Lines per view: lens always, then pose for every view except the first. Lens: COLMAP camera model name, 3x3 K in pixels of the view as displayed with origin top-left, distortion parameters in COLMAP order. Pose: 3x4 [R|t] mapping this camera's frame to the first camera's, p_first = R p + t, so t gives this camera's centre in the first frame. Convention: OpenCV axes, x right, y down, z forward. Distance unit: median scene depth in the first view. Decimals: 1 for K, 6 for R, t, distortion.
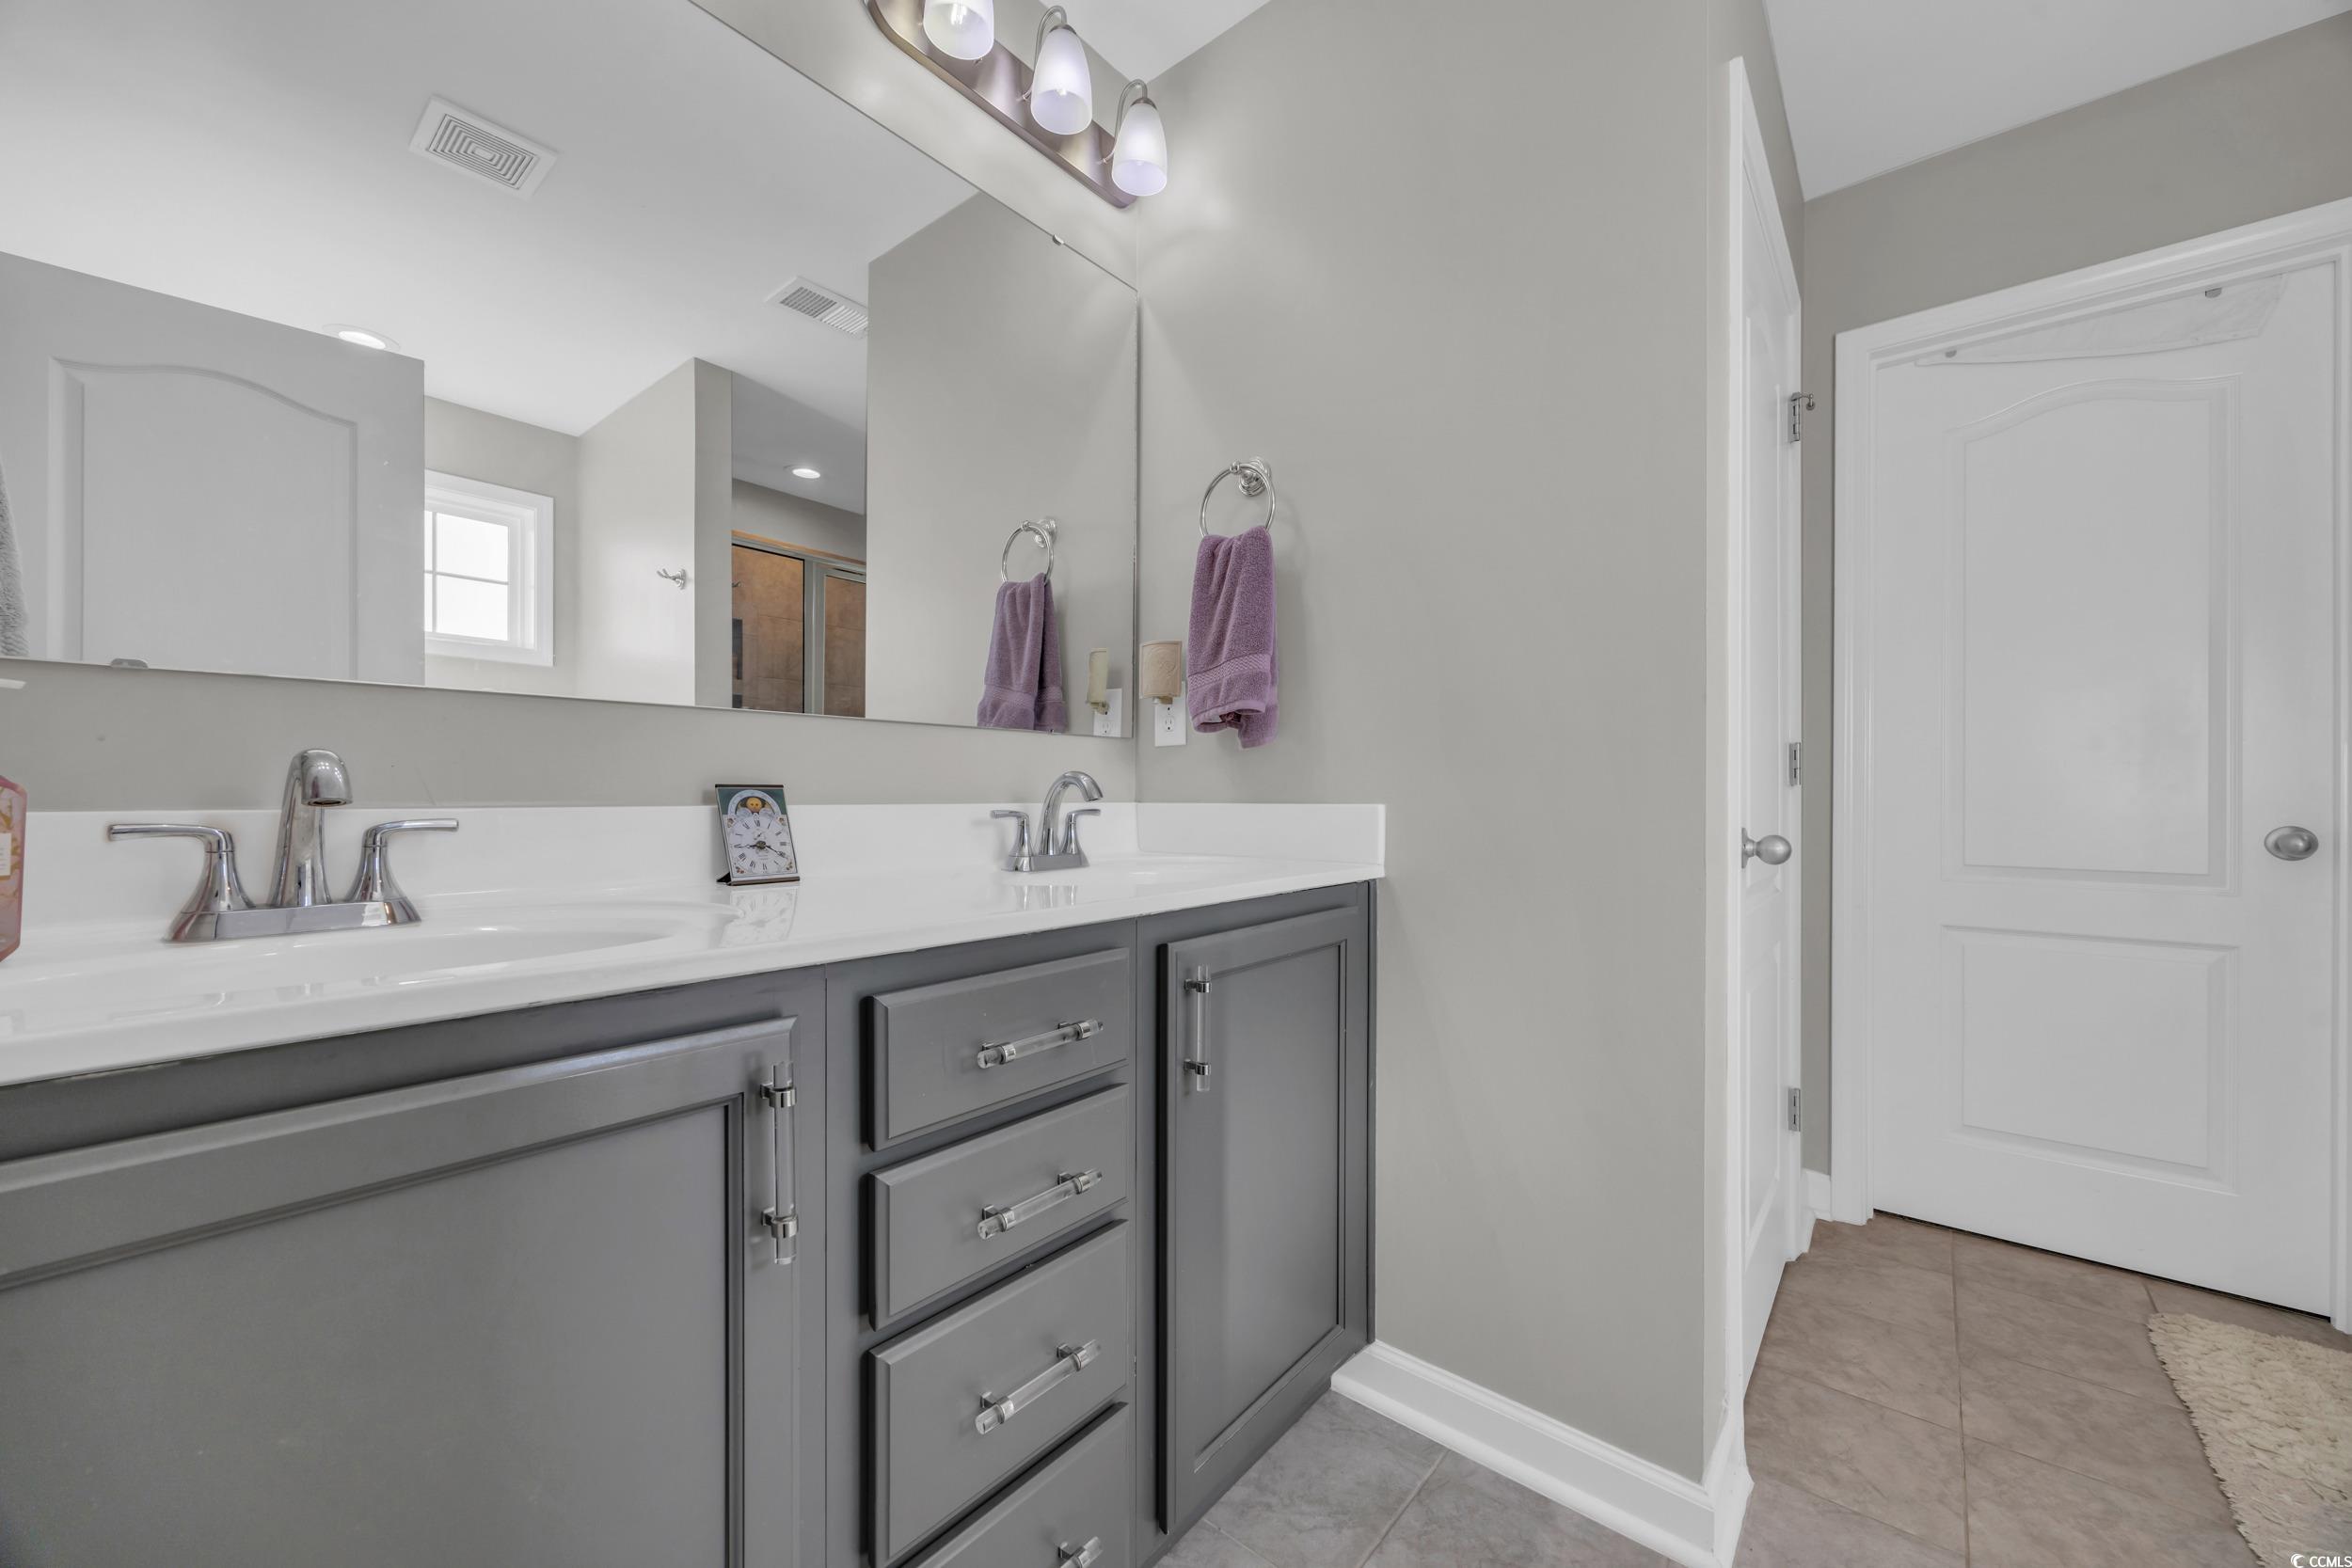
lens RADIAL K [[899.8, 0, 1169.6], [0, 899.8, 792.0], [0, 0, 1]] dist [-0.001390, -0.000306]
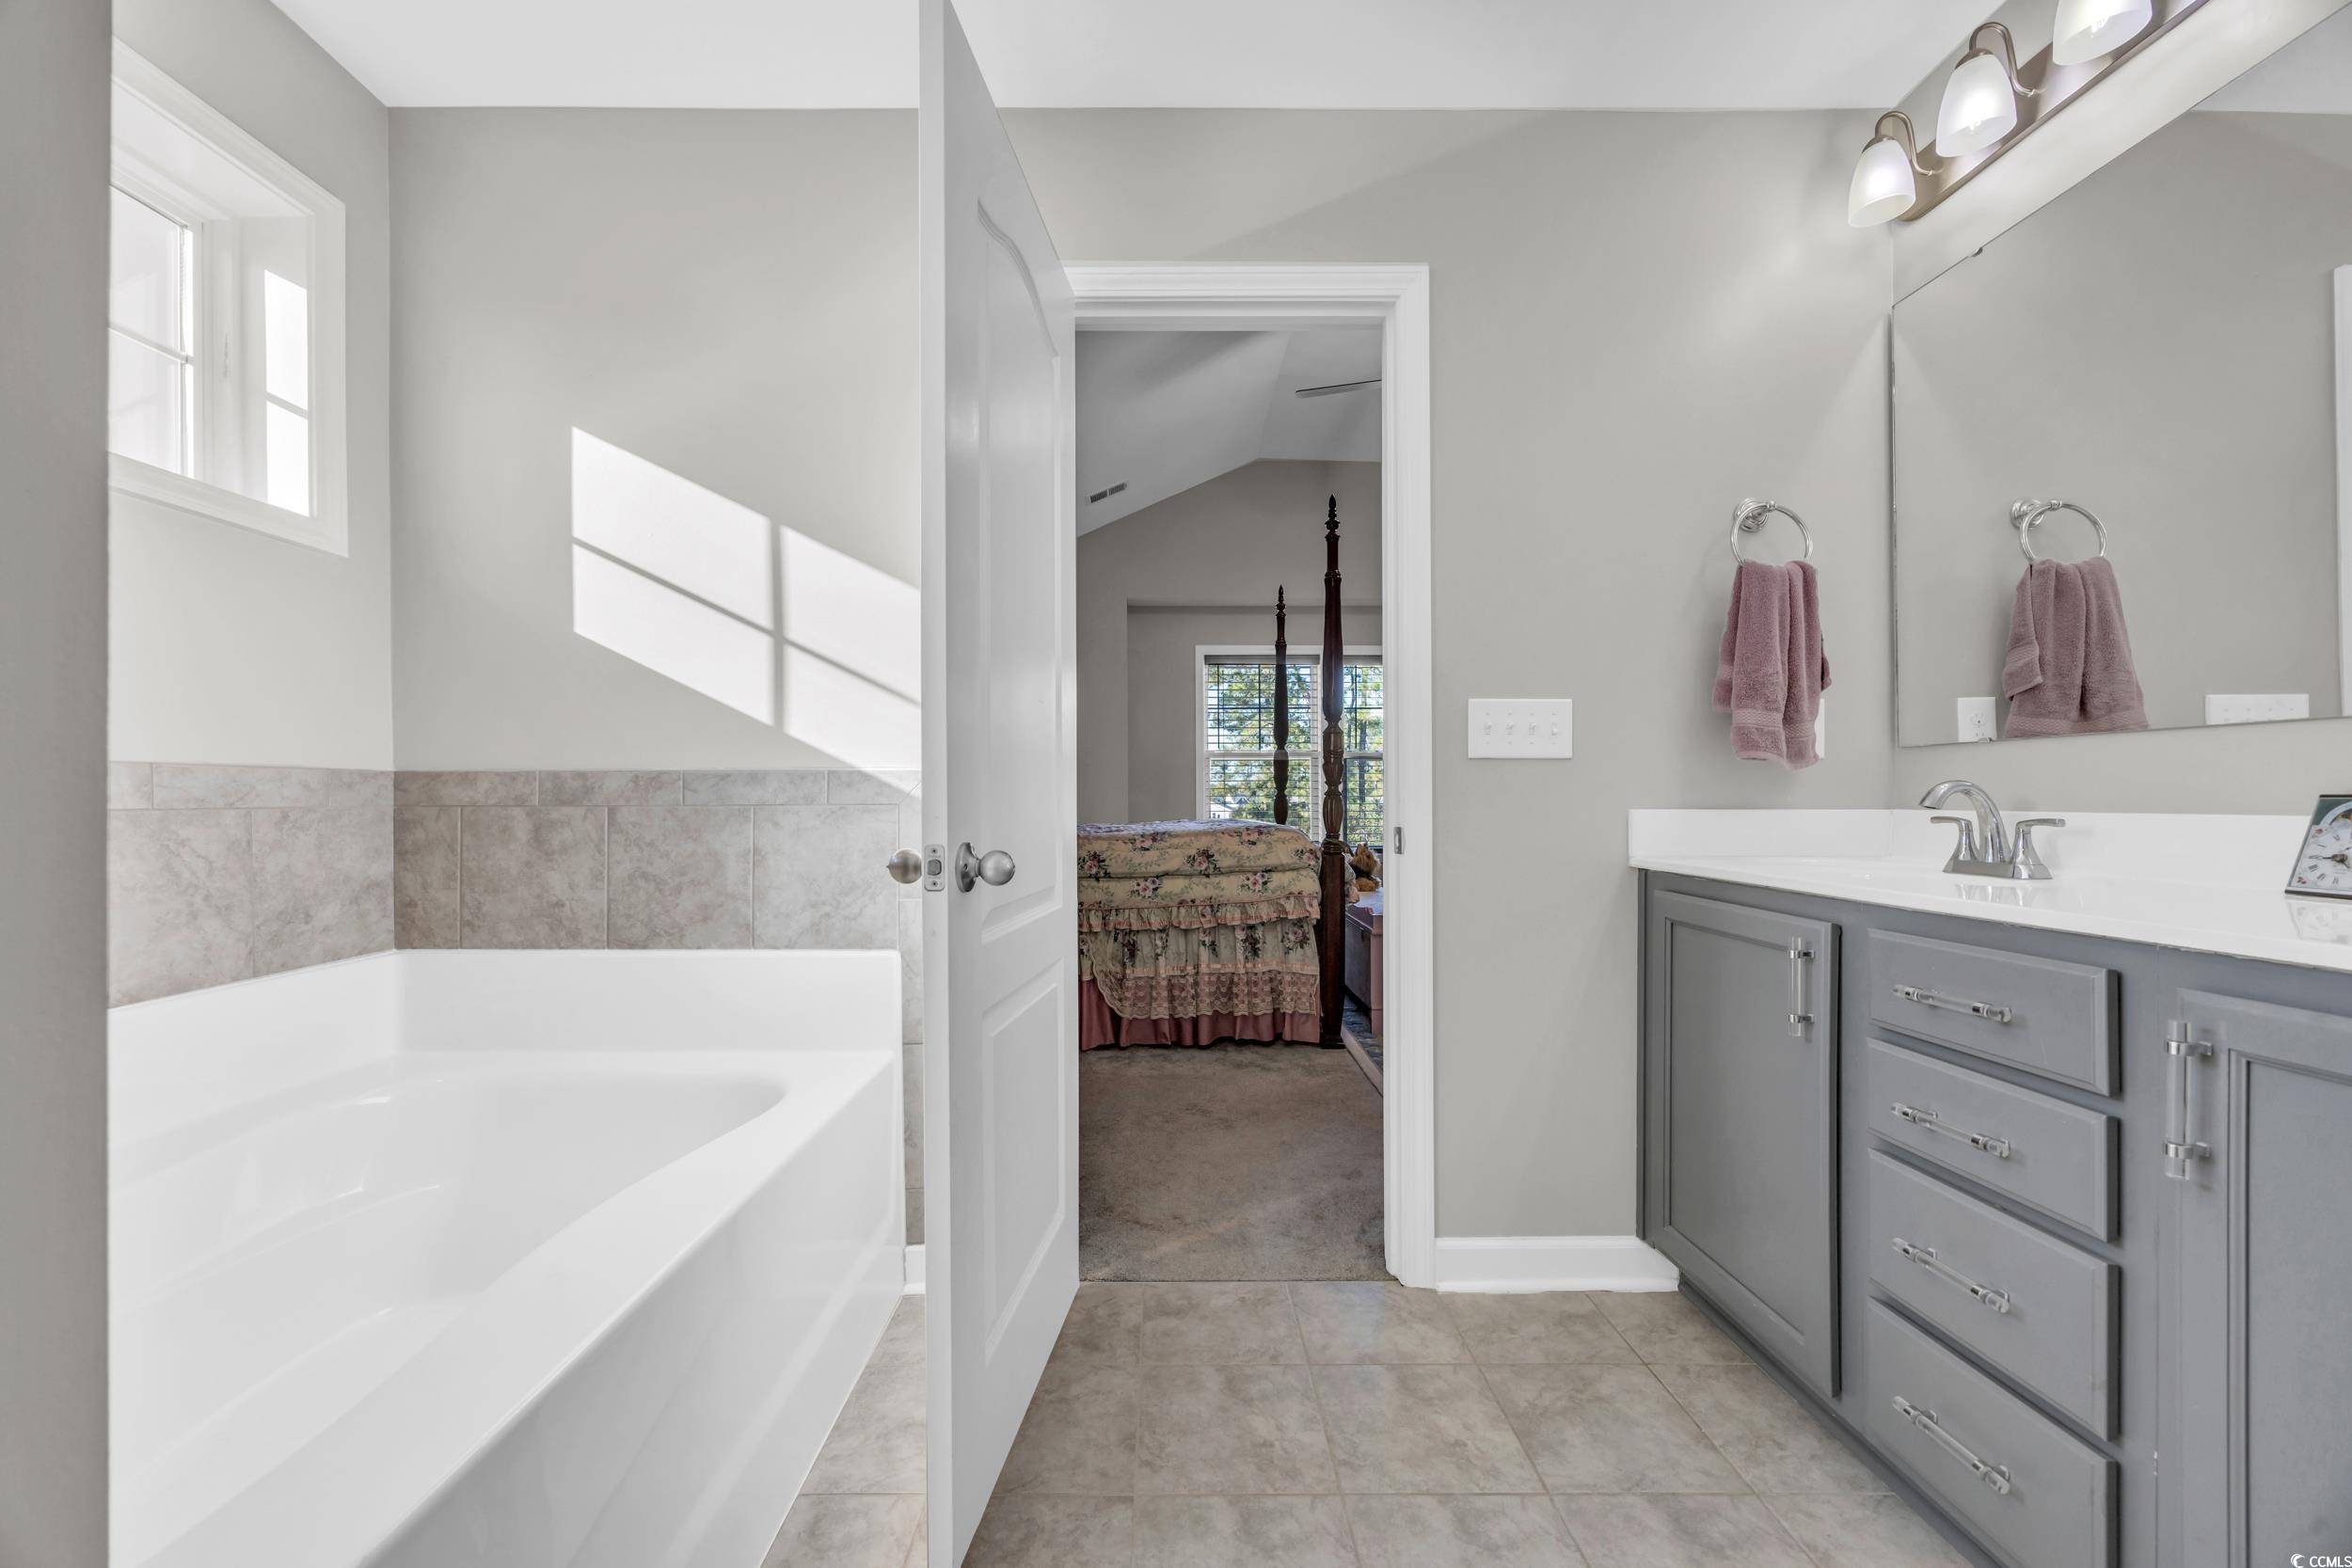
lens RADIAL K [[899.8, 0, 1152.7], [0, 899.8, 799.6], [0, 0, 1]] dist [-0.001390, -0.000306]
pose [[-0.761566, 0.000315, -0.648087, 0.760018], [0.001195, 0.999999, -0.000918, -0.002497], [0.648086, -0.001474, -0.761566, 0.616302]]
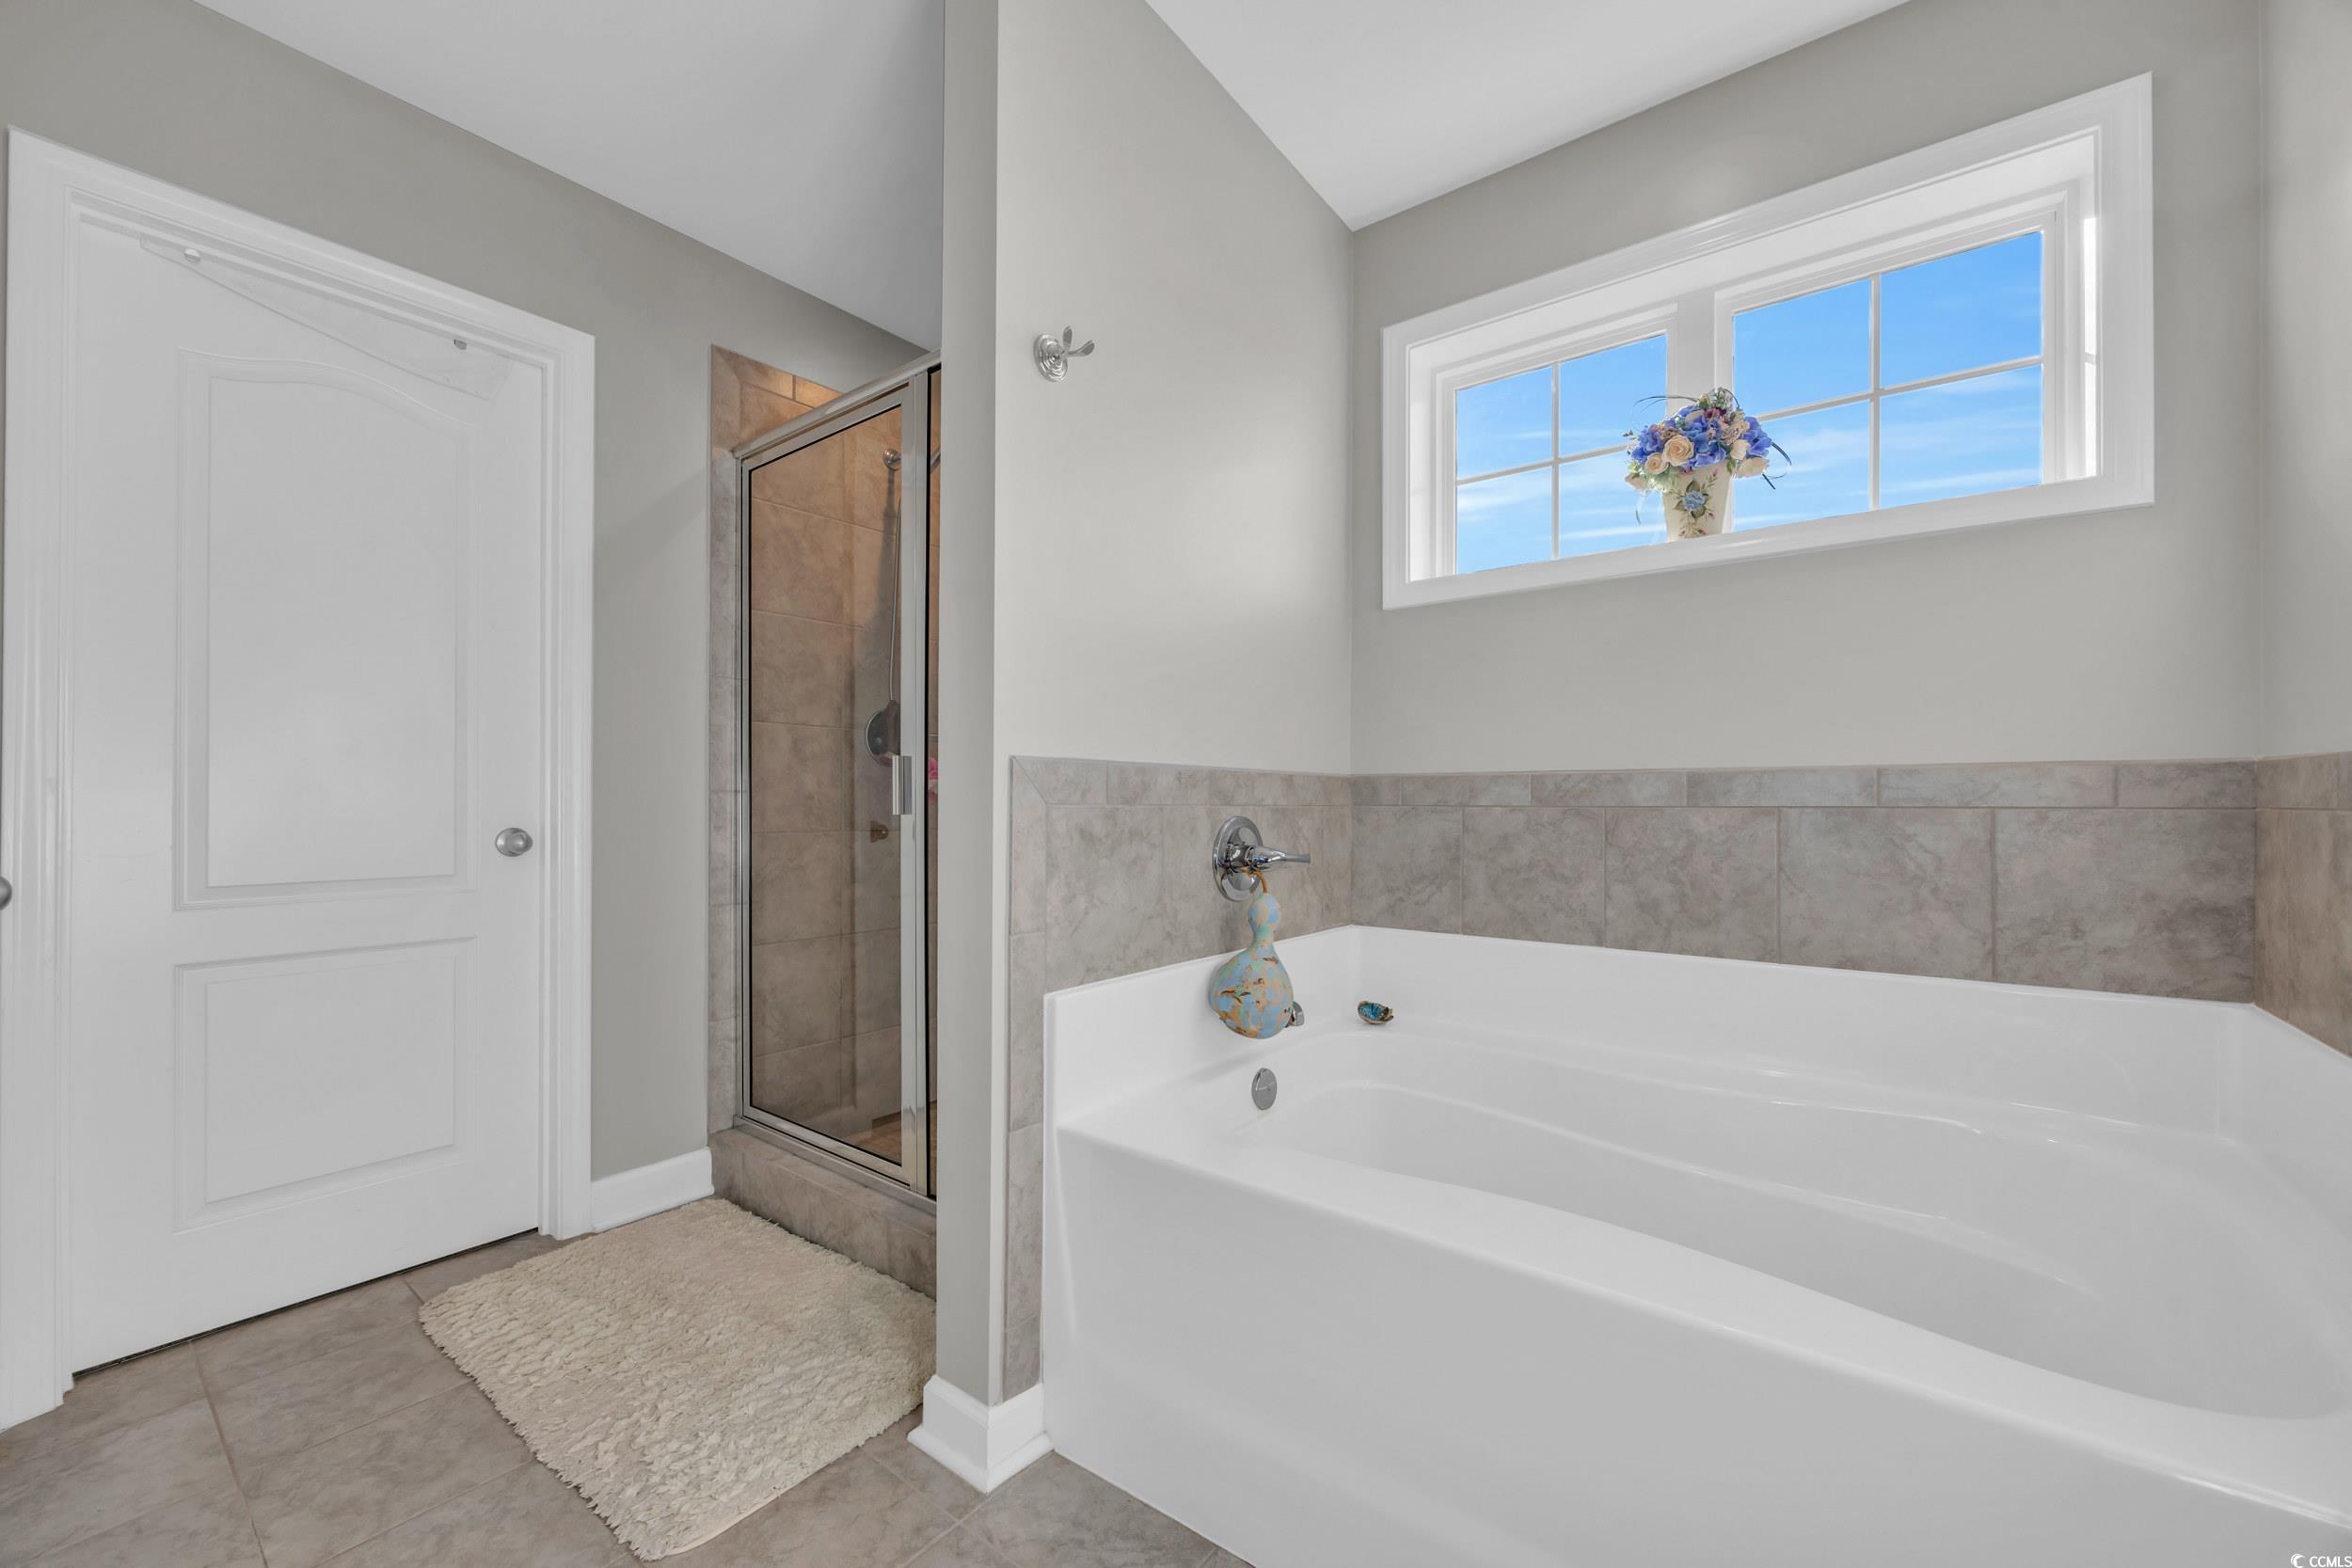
lens RADIAL K [[899.8, 0, 1174.1], [0, 899.8, 795.0], [0, 0, 1]] dist [-0.001390, -0.000306]
pose [[-0.048272, 0.003227, 0.998829, 0.024053], [-0.002486, 0.999991, -0.003351, -0.003397], [-0.998831, -0.002645, -0.048264, 0.199560]]
